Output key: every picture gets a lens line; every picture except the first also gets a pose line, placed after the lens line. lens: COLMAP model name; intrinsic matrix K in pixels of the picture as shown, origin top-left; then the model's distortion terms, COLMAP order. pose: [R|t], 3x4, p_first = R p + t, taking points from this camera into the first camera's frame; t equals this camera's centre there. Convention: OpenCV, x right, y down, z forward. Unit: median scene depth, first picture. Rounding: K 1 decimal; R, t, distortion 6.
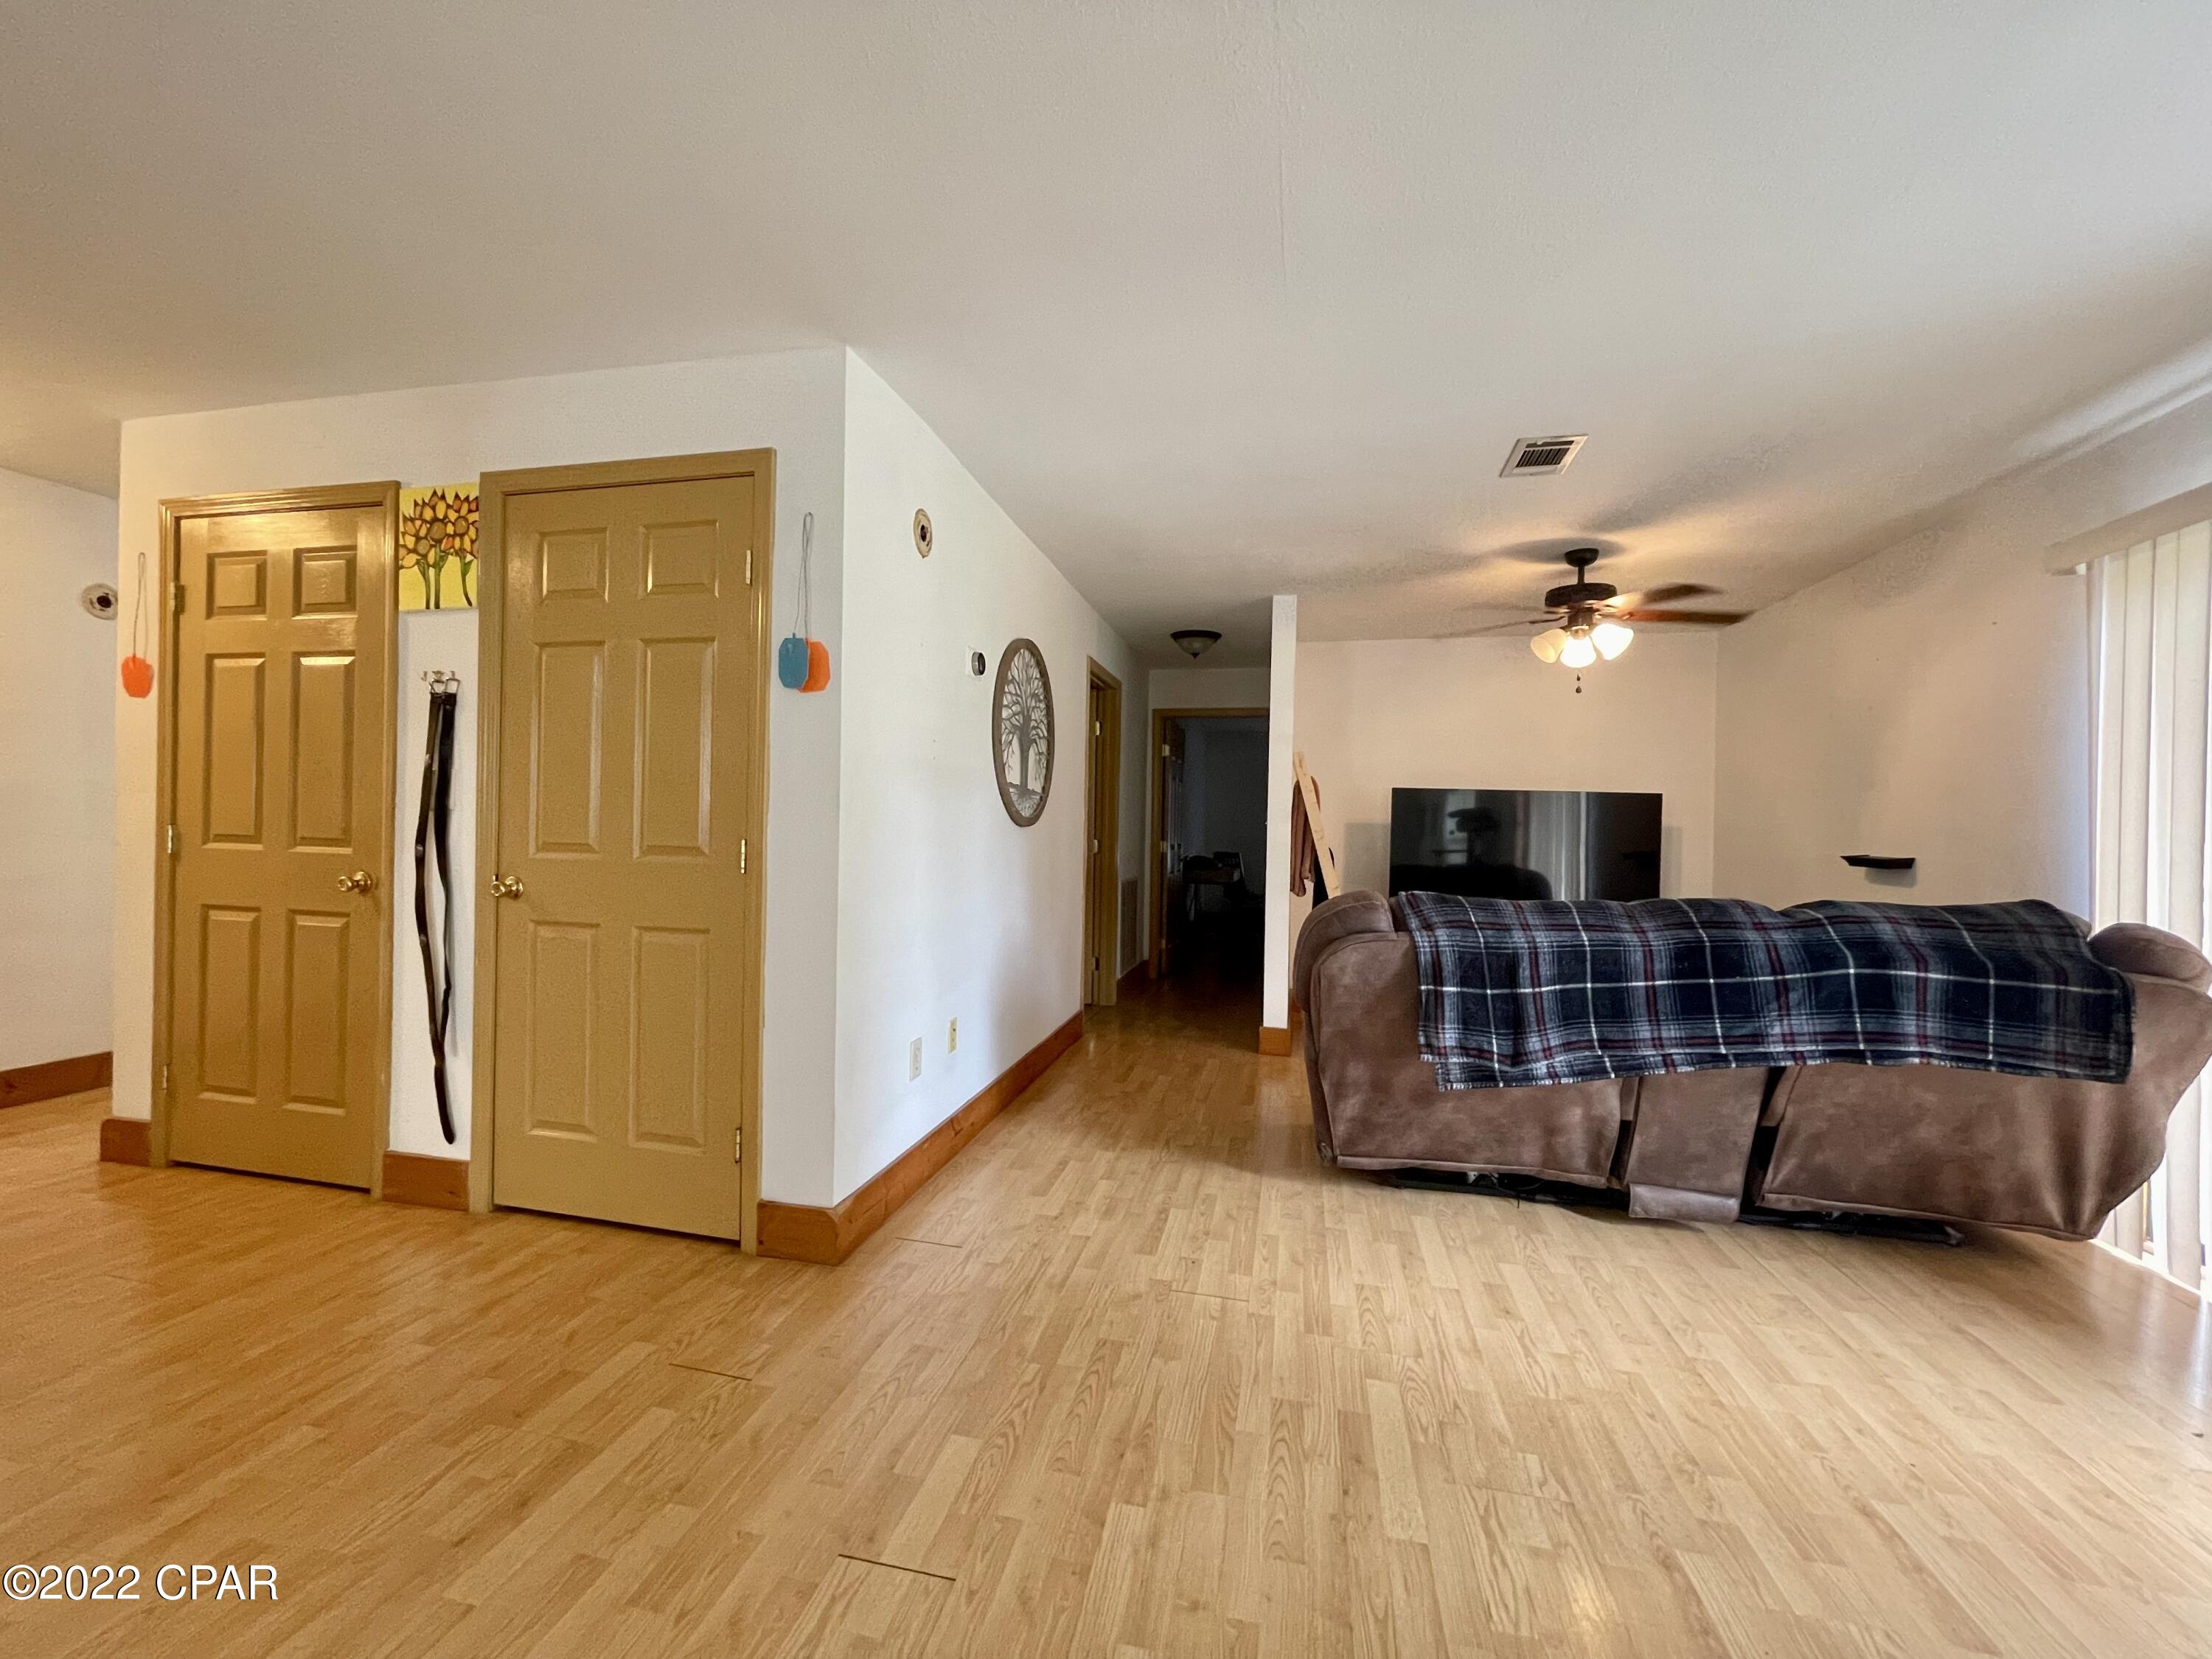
lens RADIAL K [[897.2, 0, 1098.6], [0, 897.2, 832.8], [0, 0, 1]] dist [-0.007635, 0.002766]
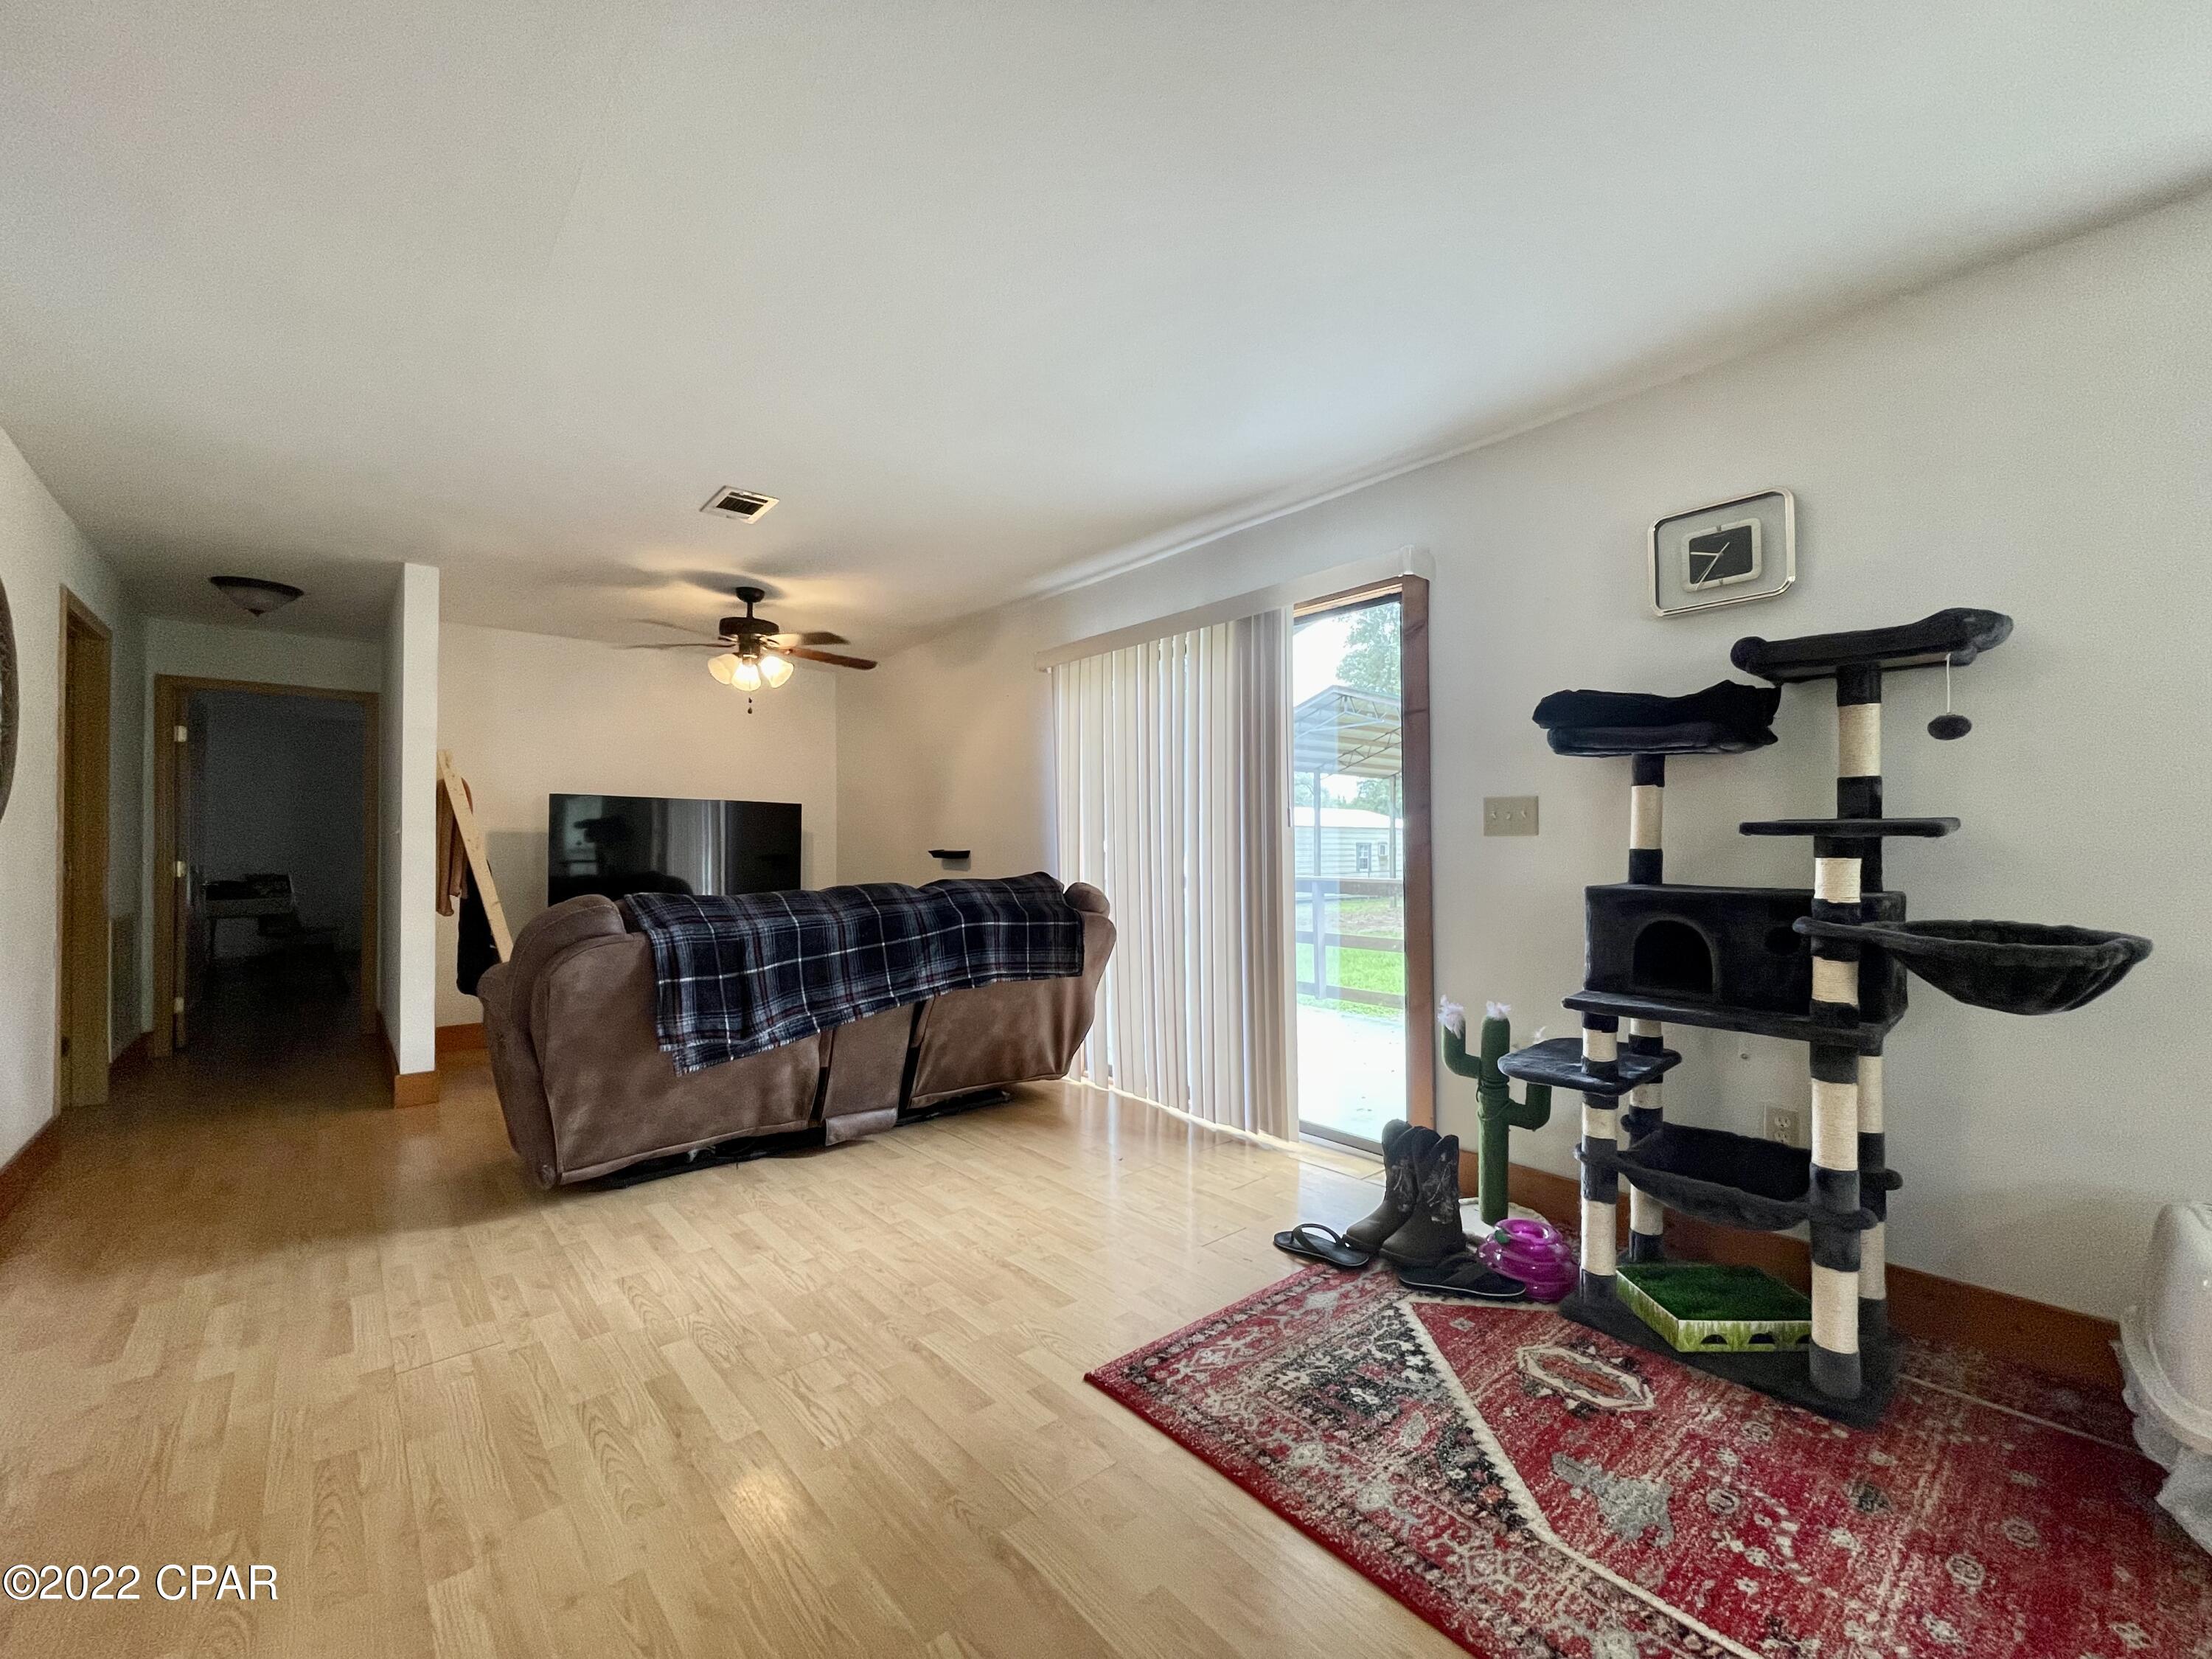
lens RADIAL K [[897.2, 0, 1098.6], [0, 897.2, 832.8], [0, 0, 1]] dist [-0.007635, 0.002766]
pose [[0.596179, -0.010841, 0.802779, -0.172234], [0.019909, 0.999801, -0.001283, 0.008355], [-0.802605, 0.016747, 0.596276, -0.045296]]
